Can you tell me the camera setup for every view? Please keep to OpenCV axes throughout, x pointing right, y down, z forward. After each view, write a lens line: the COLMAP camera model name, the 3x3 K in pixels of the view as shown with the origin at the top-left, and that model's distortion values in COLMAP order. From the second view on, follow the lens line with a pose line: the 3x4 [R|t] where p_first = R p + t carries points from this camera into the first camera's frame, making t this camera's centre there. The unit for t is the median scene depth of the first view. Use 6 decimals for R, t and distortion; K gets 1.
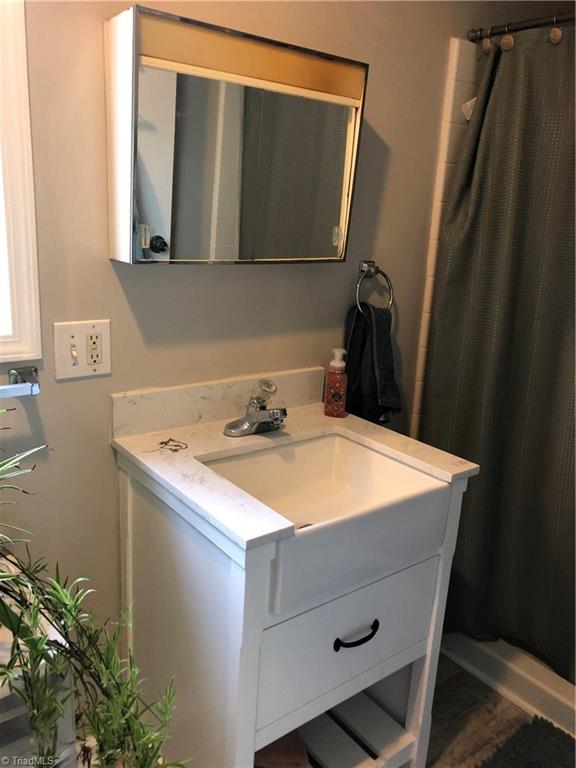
lens RADIAL K [[630.6, 0, 288.0], [0, 630.6, 384.0], [0, 0, 1]] dist [0.051937, -0.047517]
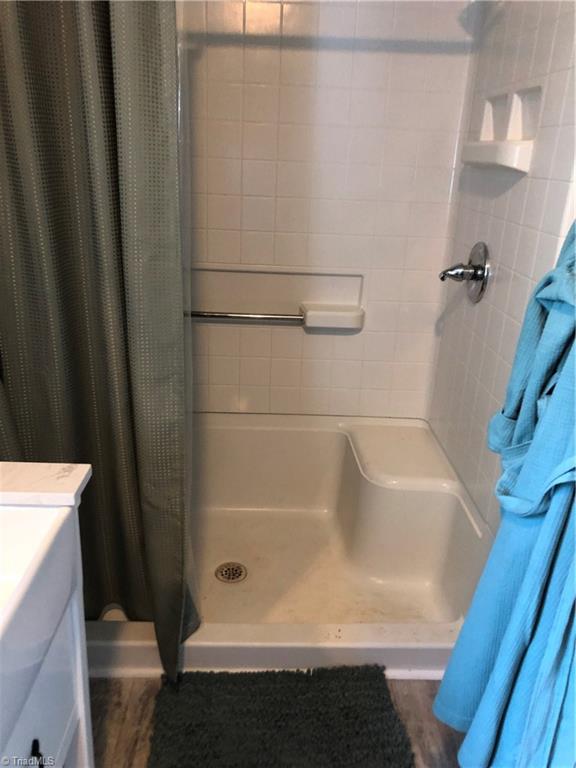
lens RADIAL K [[630.6, 0, 288.0], [0, 630.6, 384.0], [0, 0, 1]] dist [0.051937, -0.047517]
pose [[0.593414, -0.304126, 0.745230, -0.087619], [0.201435, 0.952520, 0.228320, -0.083461], [-0.779284, 0.014627, 0.626500, 0.321189]]
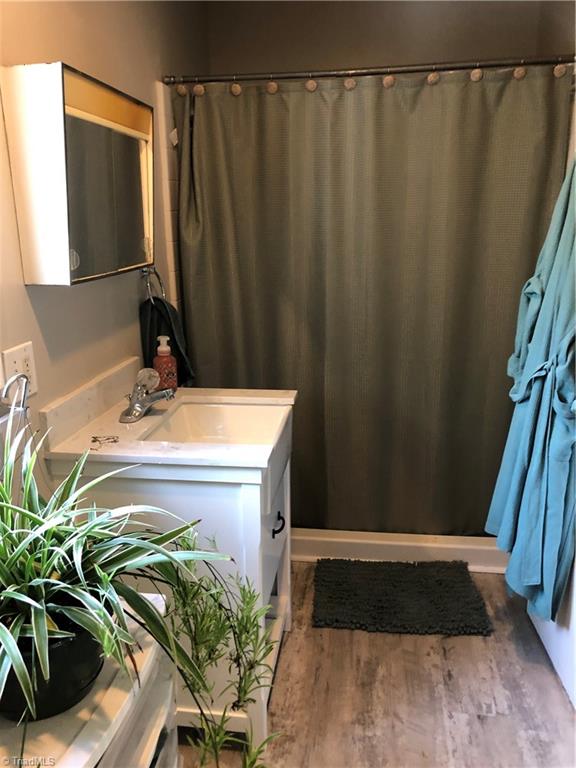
lens RADIAL K [[628.6, 0, 288.4], [0, 628.6, 389.4], [0, 0, 1]] dist [0.047459, -0.045030]
pose [[0.707469, -0.245464, 0.662748, -0.640415], [0.233307, 0.966293, 0.108838, -0.035330], [-0.667125, 0.077625, 0.740891, -0.065361]]
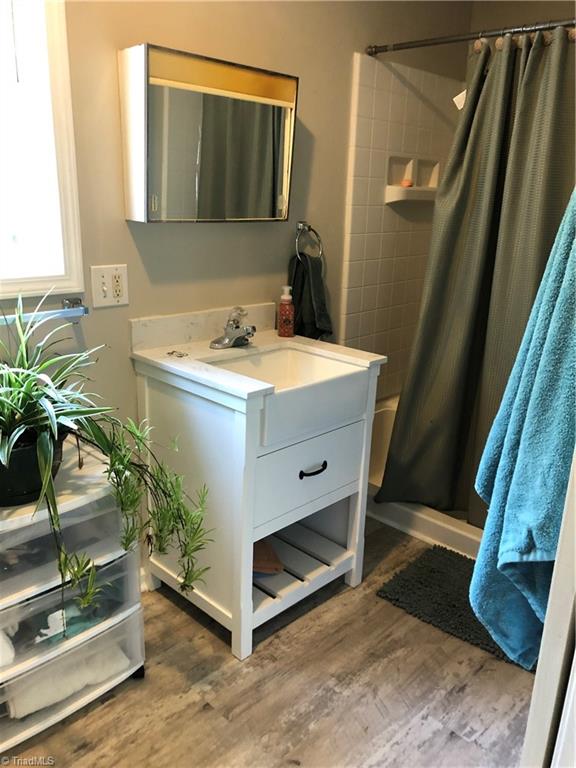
lens RADIAL K [[642.2, 0, 310.6], [0, 642.2, 390.8], [0, 0, 1]] dist [0.091625, -0.098593]
pose [[0.985771, -0.060395, 0.156868, -0.112008], [0.053242, 0.997359, 0.049407, 0.115914], [-0.159438, -0.040352, 0.986383, -0.442150]]
